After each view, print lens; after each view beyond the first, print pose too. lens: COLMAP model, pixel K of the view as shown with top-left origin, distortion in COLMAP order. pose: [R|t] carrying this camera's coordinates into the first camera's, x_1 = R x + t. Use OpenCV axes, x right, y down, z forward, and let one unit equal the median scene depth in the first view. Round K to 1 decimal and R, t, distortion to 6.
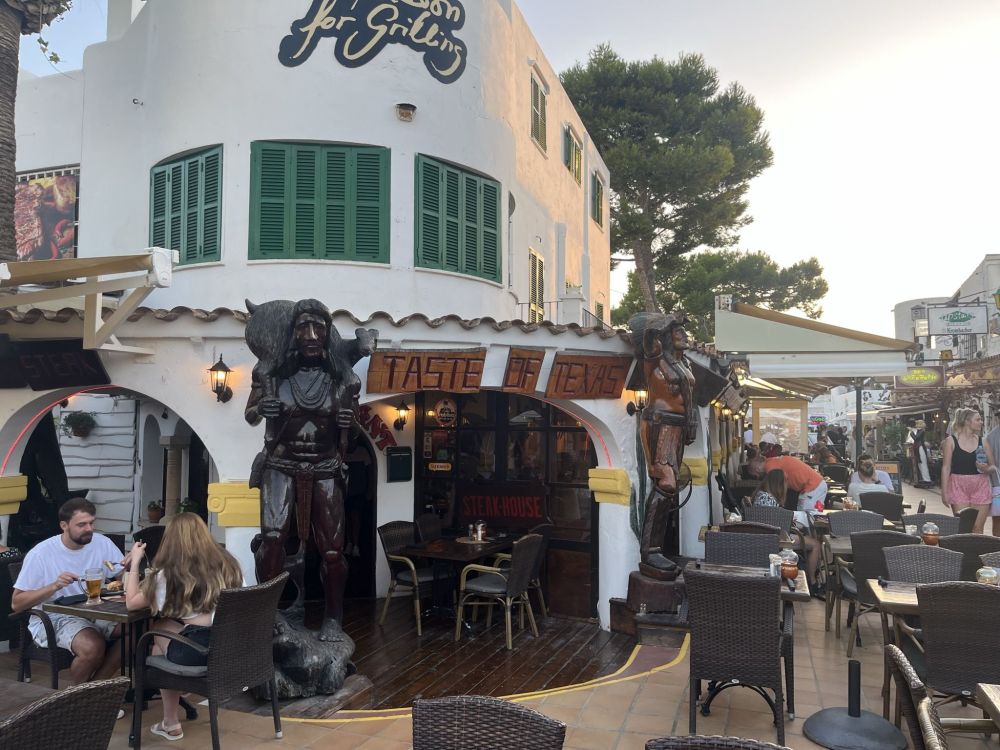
lens RADIAL K [[771.7, 0, 500.0], [0, 771.7, 375.0], [0, 0, 1]] dist [-0.006292, -0.004243]
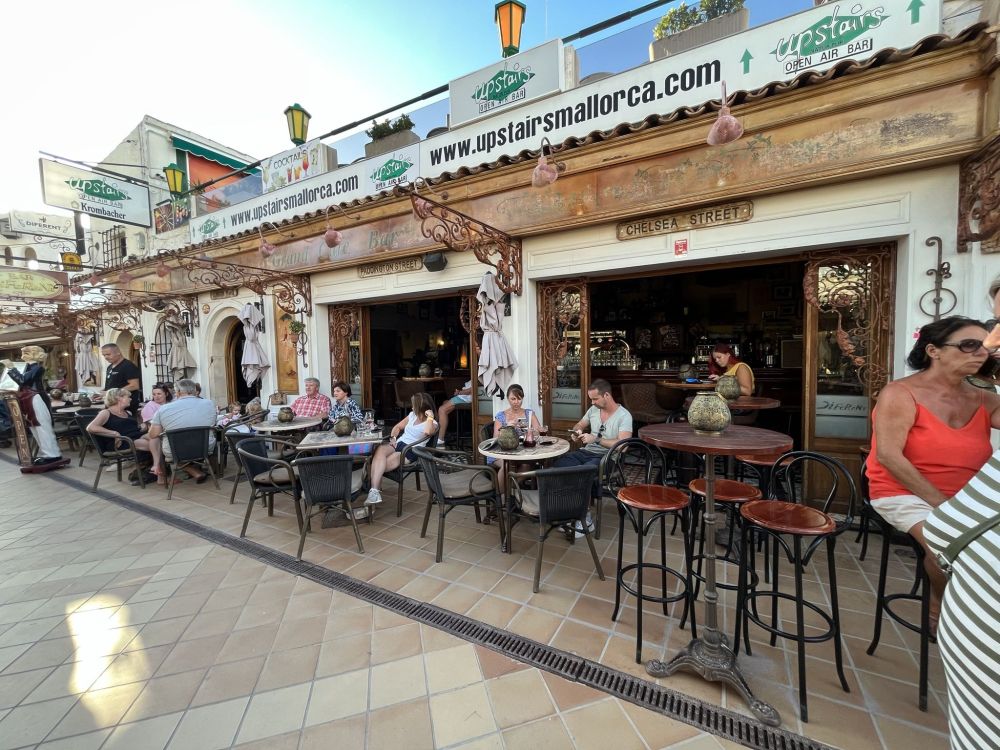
lens RADIAL K [[409.9, 0, 500.0], [0, 409.9, 375.0], [0, 0, 1]] dist [-0.001116, -0.000174]
pose [[0.197881, -0.056933, 0.978571, 0.338527], [-0.041001, 0.996957, 0.066293, 0.048024], [-0.979368, -0.053240, 0.194945, 0.639451]]
